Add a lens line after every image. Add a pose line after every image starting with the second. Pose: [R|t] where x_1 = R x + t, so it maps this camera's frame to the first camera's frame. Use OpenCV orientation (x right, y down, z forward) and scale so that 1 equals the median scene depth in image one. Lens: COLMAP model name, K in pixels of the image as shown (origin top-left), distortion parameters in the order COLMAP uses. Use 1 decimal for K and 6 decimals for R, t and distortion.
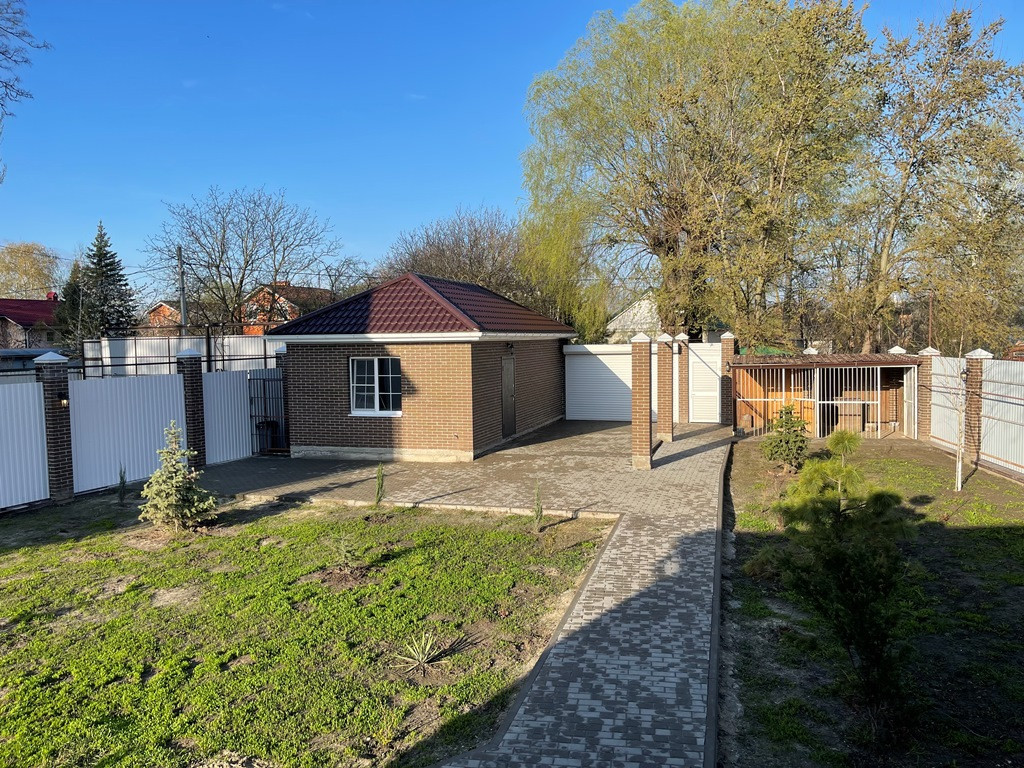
lens RADIAL K [[772.7, 0, 517.9], [0, 772.7, 388.7], [0, 0, 1]] dist [0.065484, -0.089654]
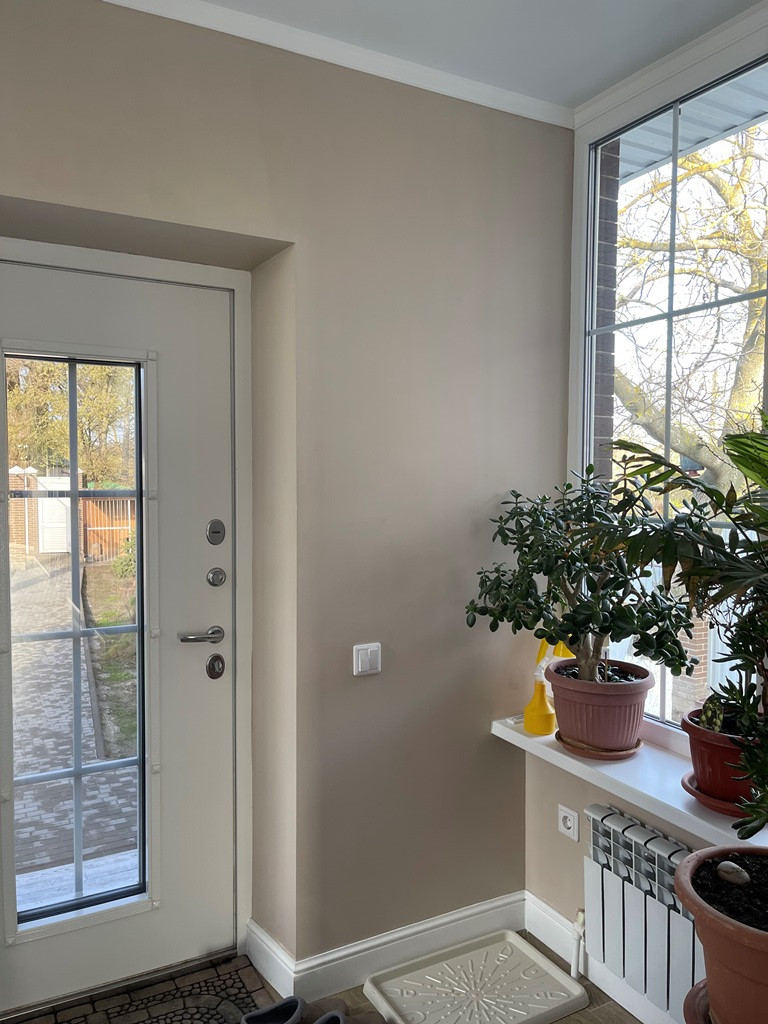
lens RADIAL K [[772.7, 0, 387.3], [0, 772.7, 512.1], [0, 0, 1]] dist [0.065484, -0.089654]
pose [[0.790165, -0.012428, 0.612768, -0.152735], [0.024541, 0.999634, -0.011371, 0.036945], [-0.612402, 0.024023, 0.790181, -0.342893]]
